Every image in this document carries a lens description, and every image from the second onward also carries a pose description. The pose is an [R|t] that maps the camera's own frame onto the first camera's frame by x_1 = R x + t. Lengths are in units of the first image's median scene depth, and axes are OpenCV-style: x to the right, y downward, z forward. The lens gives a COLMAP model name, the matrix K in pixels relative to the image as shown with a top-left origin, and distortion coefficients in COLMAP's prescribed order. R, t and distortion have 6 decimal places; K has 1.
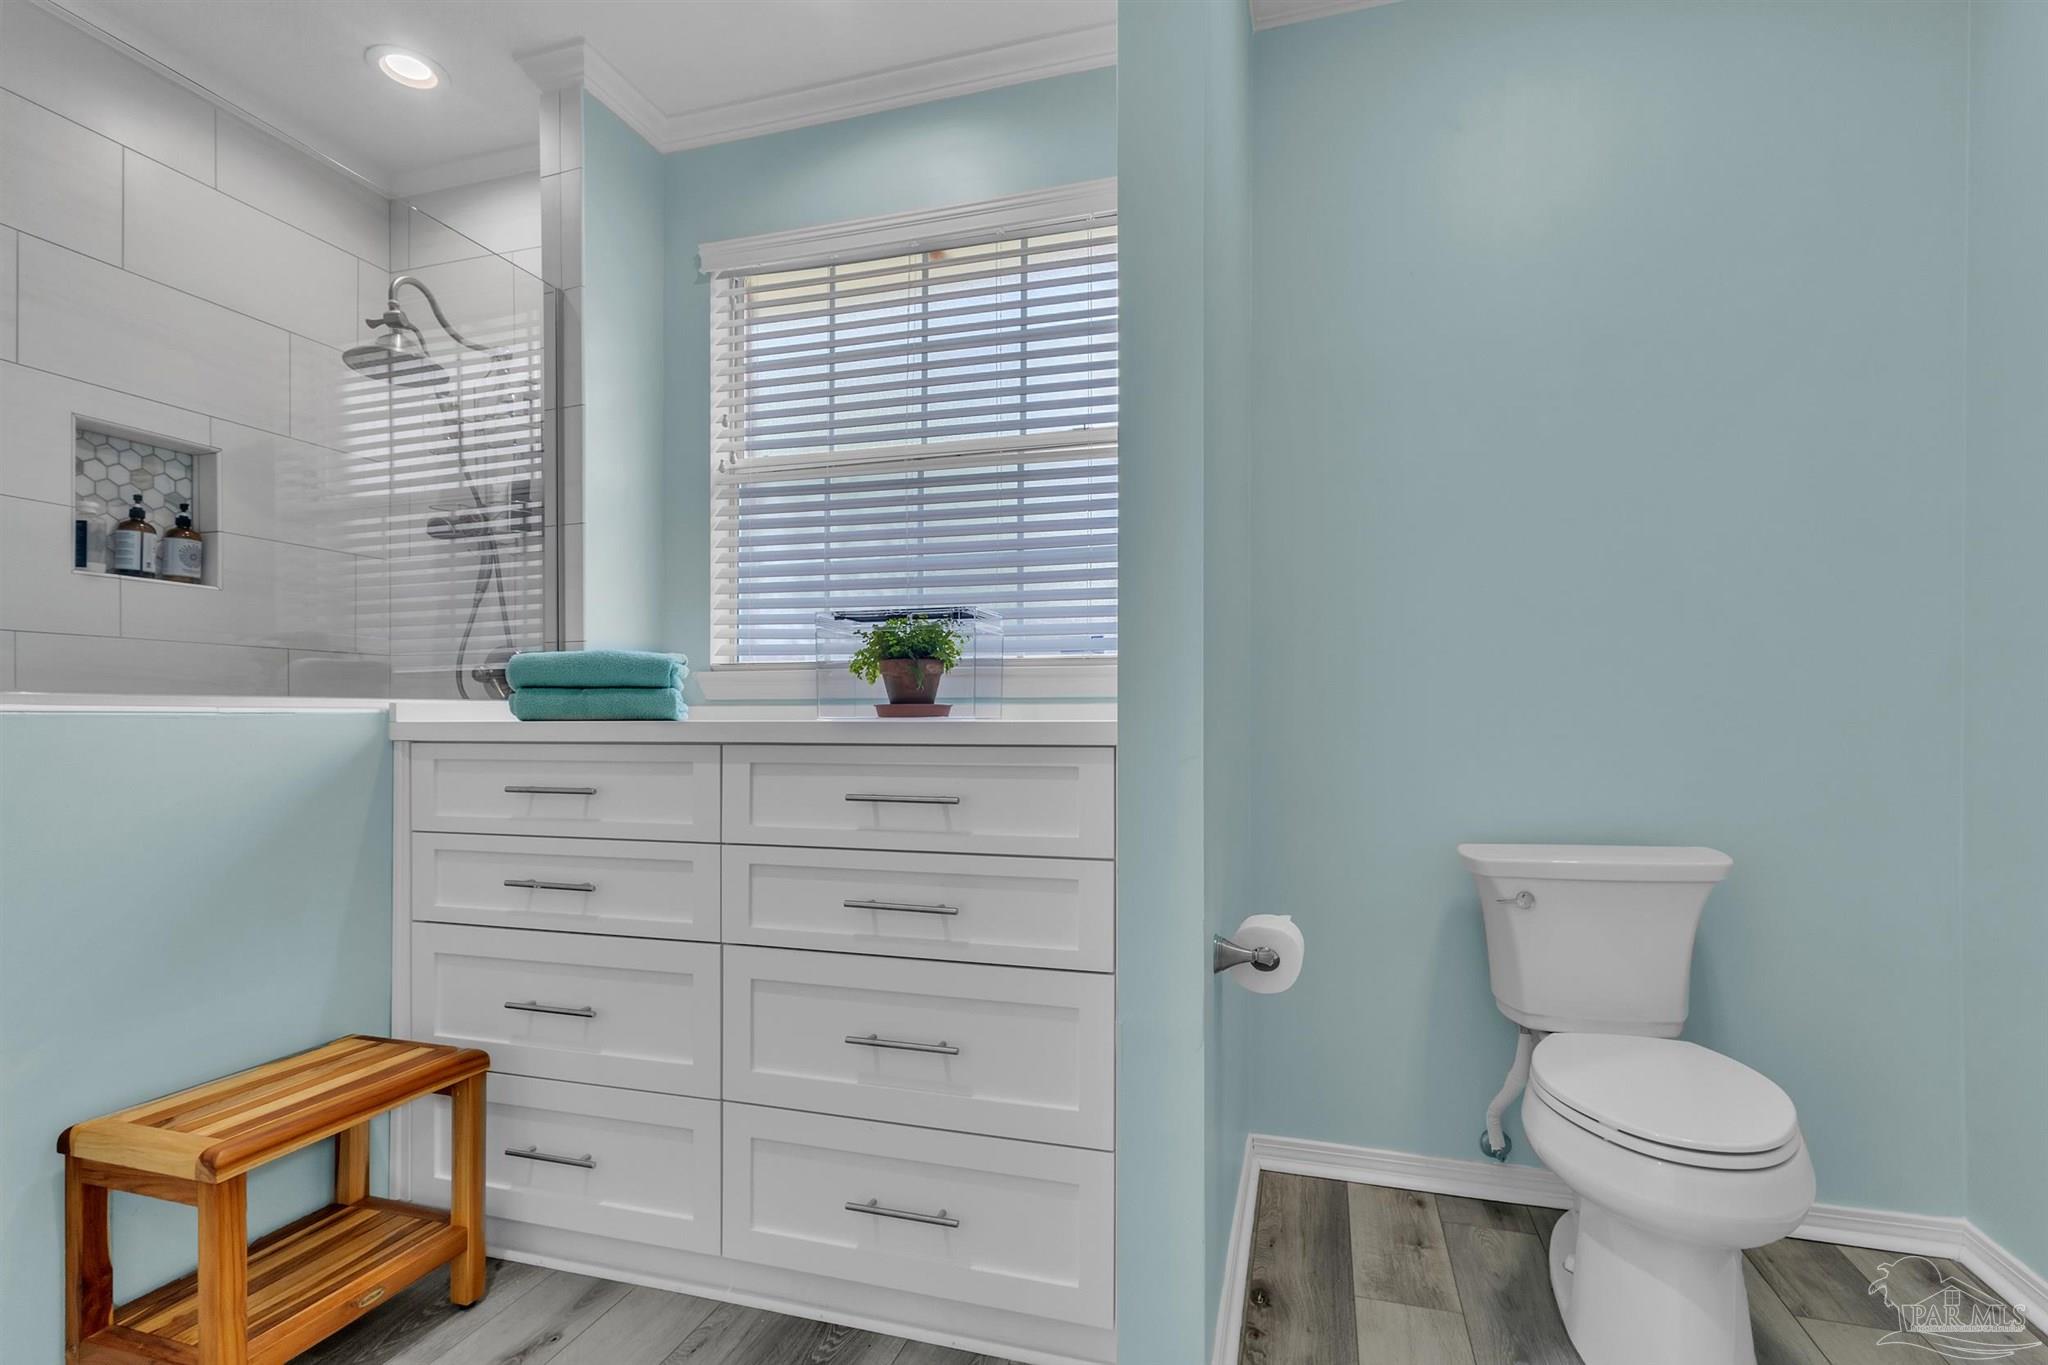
lens RADIAL K [[961.3, 0, 1023.4], [0, 961.3, 689.4], [0, 0, 1]] dist [0.002419, -0.000270]
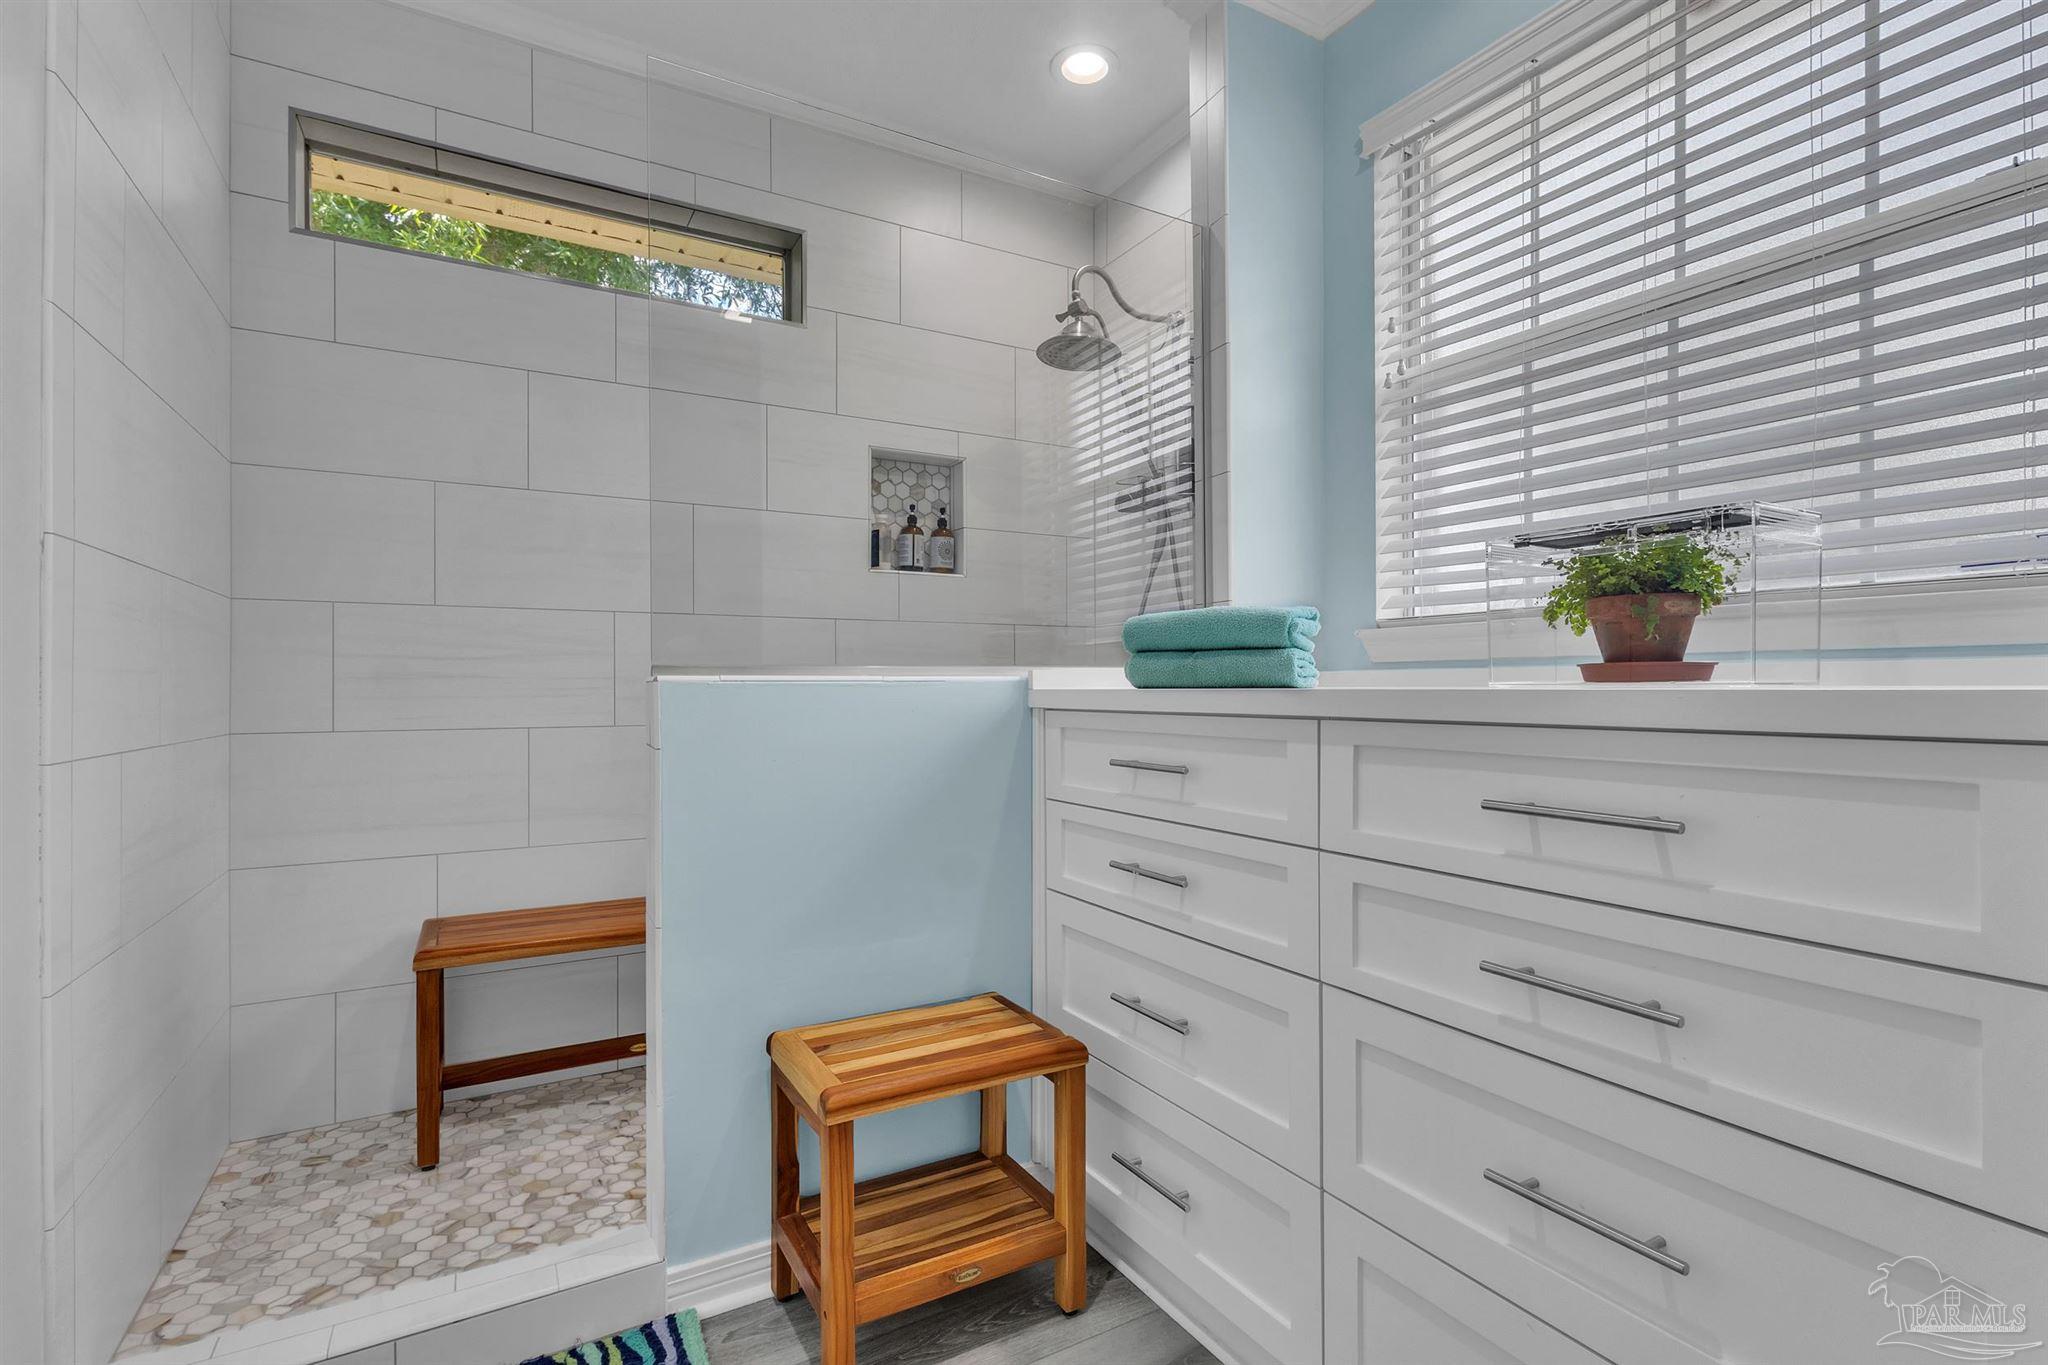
lens RADIAL K [[959.2, 0, 1024.6], [0, 959.2, 672.3], [0, 0, 1]] dist [-0.002741, 0.008311]
pose [[0.727474, -0.011462, -0.686040, 0.029336], [0.024301, 0.999664, 0.009067, 0.005697], [0.685705, -0.023267, 0.727507, 0.226400]]
